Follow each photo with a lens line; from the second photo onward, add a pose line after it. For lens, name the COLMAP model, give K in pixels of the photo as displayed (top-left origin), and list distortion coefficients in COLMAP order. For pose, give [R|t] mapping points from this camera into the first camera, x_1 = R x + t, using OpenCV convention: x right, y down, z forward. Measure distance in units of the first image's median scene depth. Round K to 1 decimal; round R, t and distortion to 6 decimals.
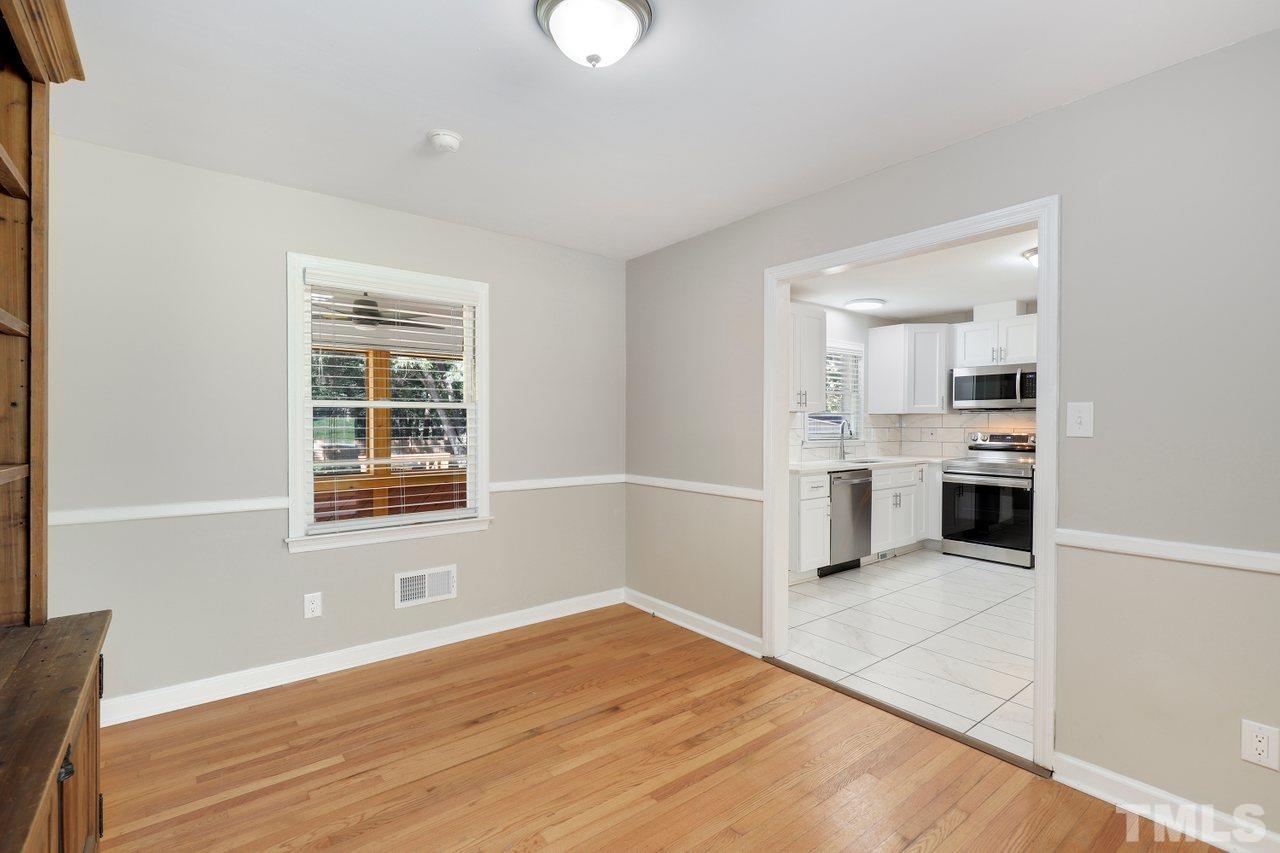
lens RADIAL K [[583.6, 0, 646.7], [0, 583.6, 427.5], [0, 0, 1]] dist [-0.002607, 0.001009]
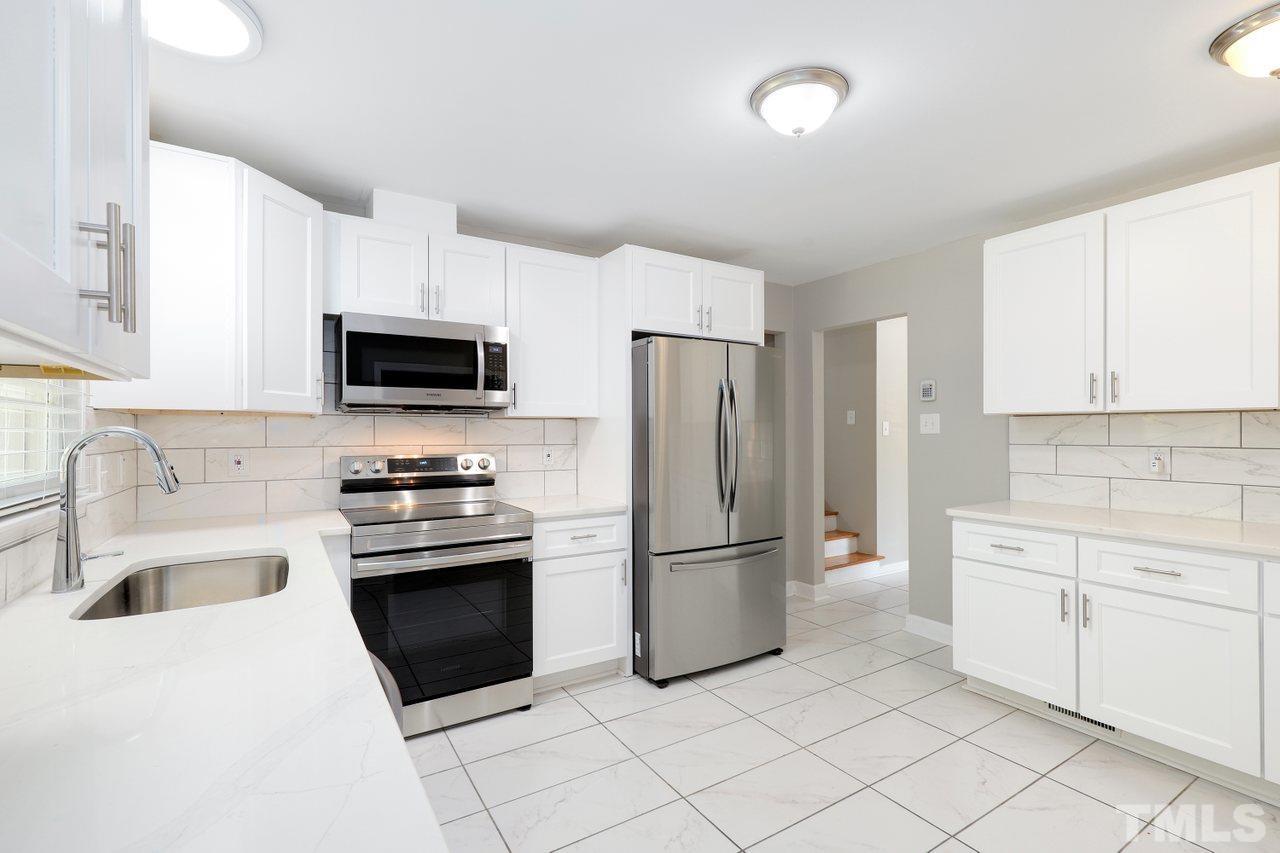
lens RADIAL K [[583.6, 0, 651.8], [0, 583.6, 431.8], [0, 0, 1]] dist [-0.002607, 0.001009]
pose [[0.108520, -0.000773, 0.994094, 0.157402], [0.011221, 0.999937, -0.000447, -0.010757], [-0.994031, 0.011203, 0.108522, 0.981836]]
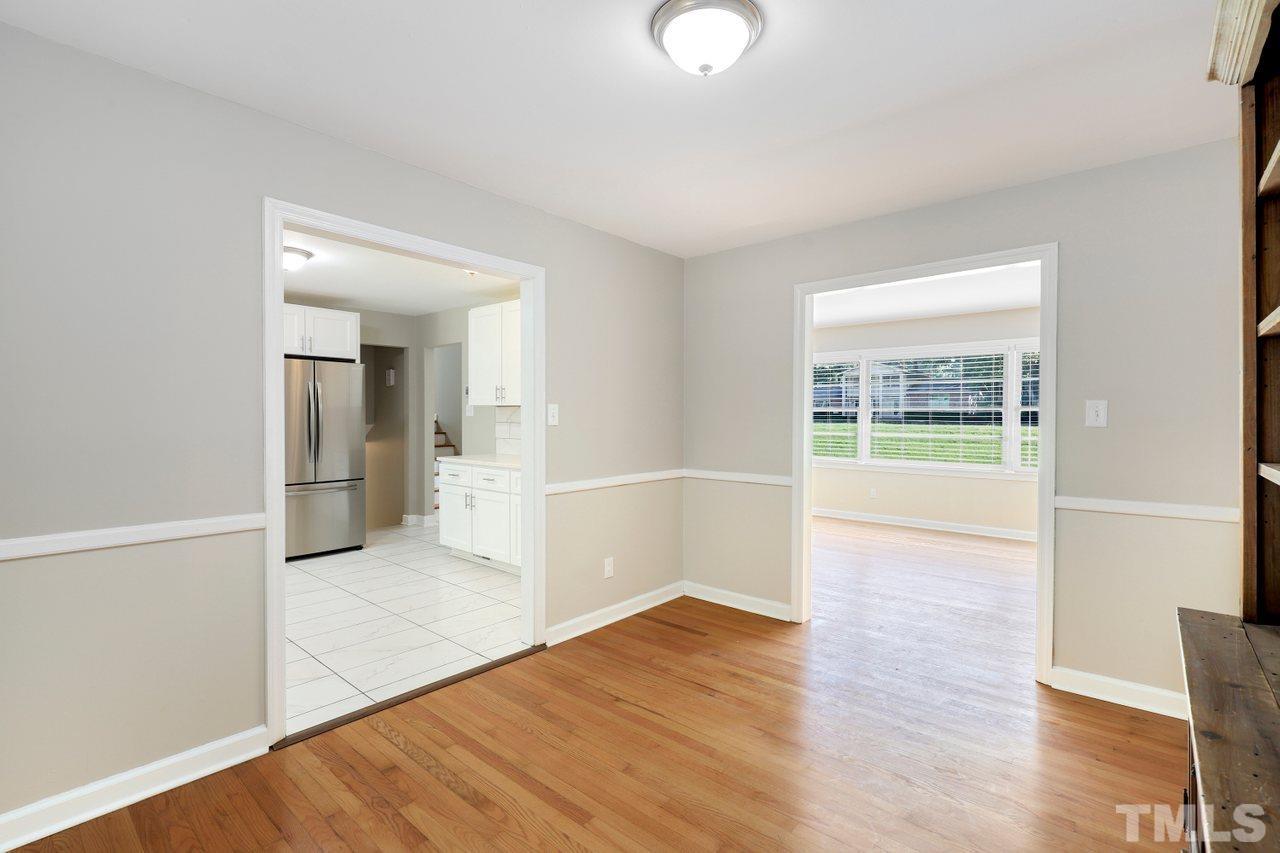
lens RADIAL K [[583.6, 0, 647.2], [0, 583.6, 427.7], [0, 0, 1]] dist [-0.002607, 0.001009]
pose [[-0.182854, -0.021064, 0.982914, -0.428336], [0.004636, 0.999741, 0.022287, -0.005936], [-0.983129, 0.008632, -0.182709, 0.506550]]
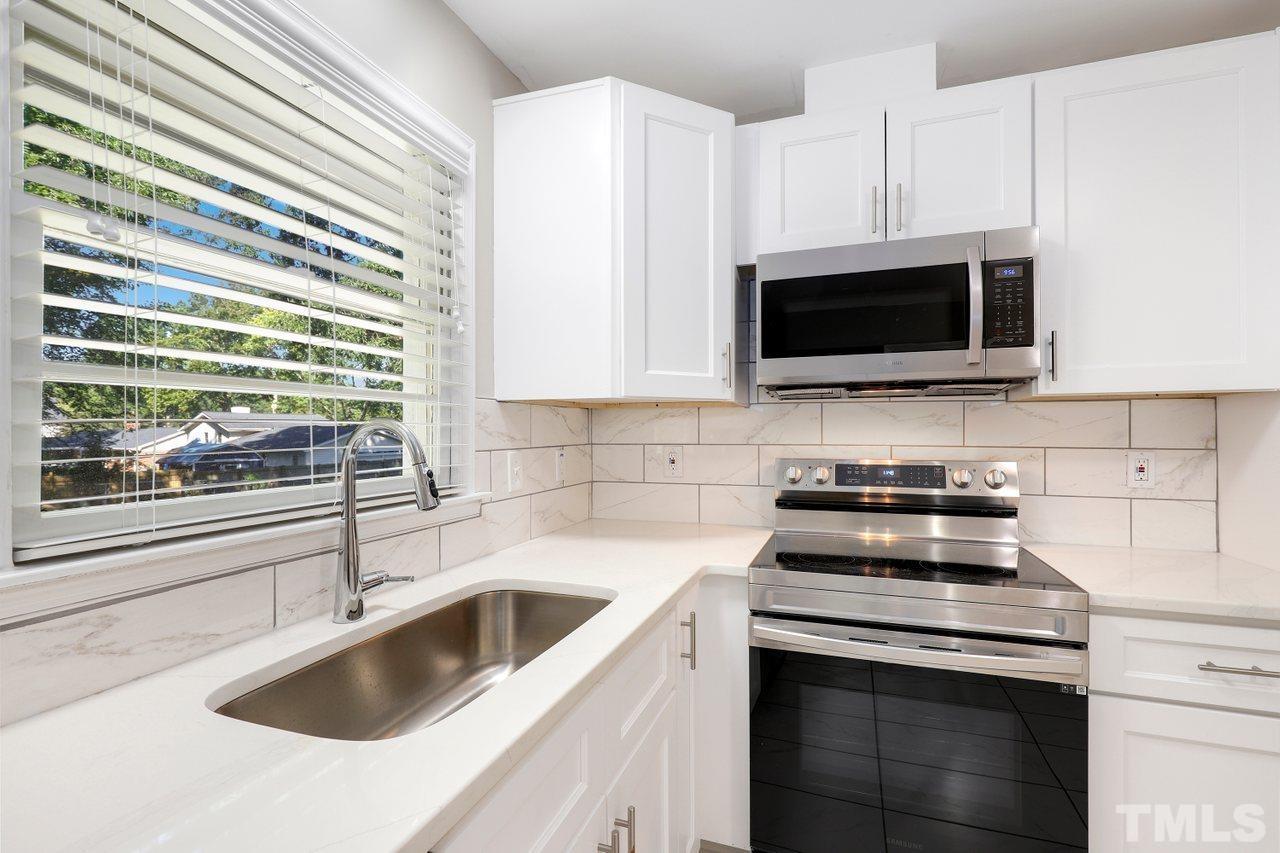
lens RADIAL K [[583.6, 0, 647.3], [0, 583.6, 430.0], [0, 0, 1]] dist [-0.002607, 0.001009]
pose [[0.847375, -0.004469, 0.530975, 0.423766], [0.009541, 0.999931, -0.006811, -0.008890], [-0.530909, 0.010837, 0.847360, 1.045702]]
